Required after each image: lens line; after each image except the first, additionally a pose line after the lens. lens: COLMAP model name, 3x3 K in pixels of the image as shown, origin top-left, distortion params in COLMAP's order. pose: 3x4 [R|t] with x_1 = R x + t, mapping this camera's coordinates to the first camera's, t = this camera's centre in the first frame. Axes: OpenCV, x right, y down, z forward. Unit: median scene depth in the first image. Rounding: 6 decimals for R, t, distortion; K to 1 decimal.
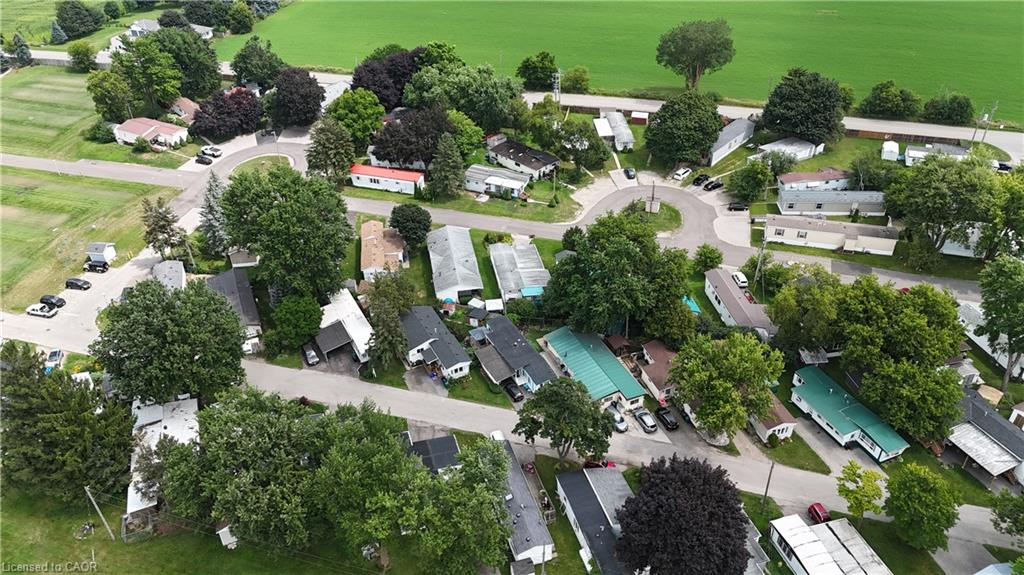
lens RADIAL K [[754.5, 0, 515.2], [0, 754.5, 293.4], [0, 0, 1]] dist [0.071087, -0.066146]
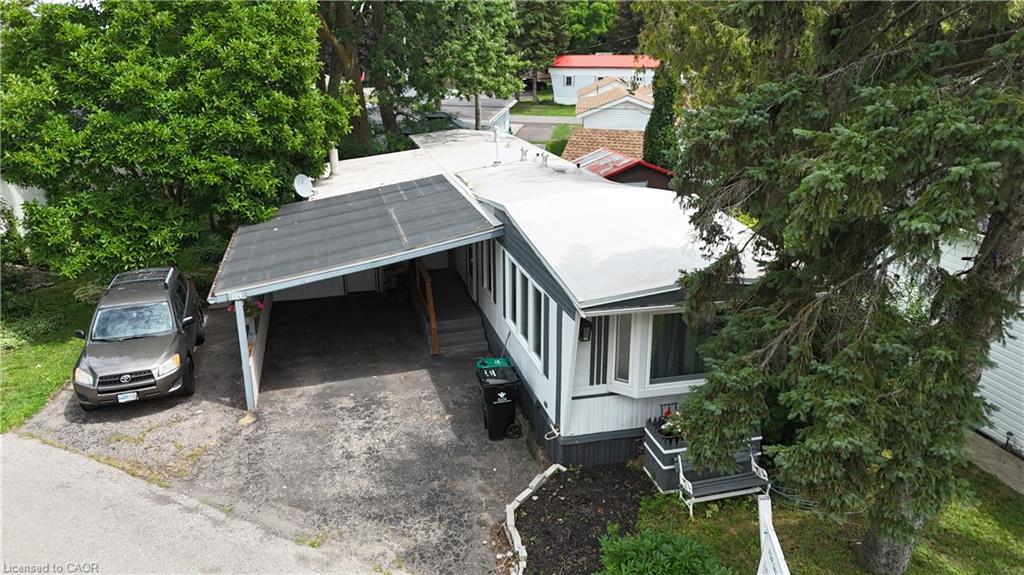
lens RADIAL K [[754.5, 0, 510.3], [0, 754.5, 287.5], [0, 0, 1]] dist [0.071087, -0.066146]
pose [[0.969863, 0.078802, -0.230555, -0.156320], [-0.144041, 0.948631, -0.281693, 0.082991], [0.196514, 0.306413, 0.931393, 0.750479]]
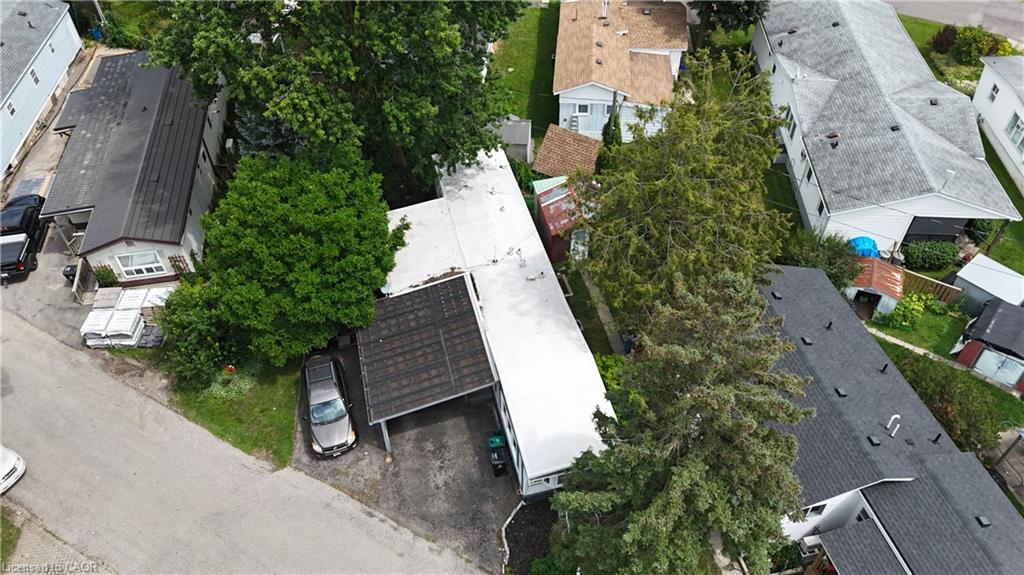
lens RADIAL K [[754.5, 0, 513.7], [0, 754.5, 289.4], [0, 0, 1]] dist [0.071087, -0.066146]
pose [[0.971570, 0.169948, -0.164834, -0.147380], [-0.135496, 0.970068, 0.201518, -0.011745], [0.194148, -0.173454, 0.965515, 0.651472]]
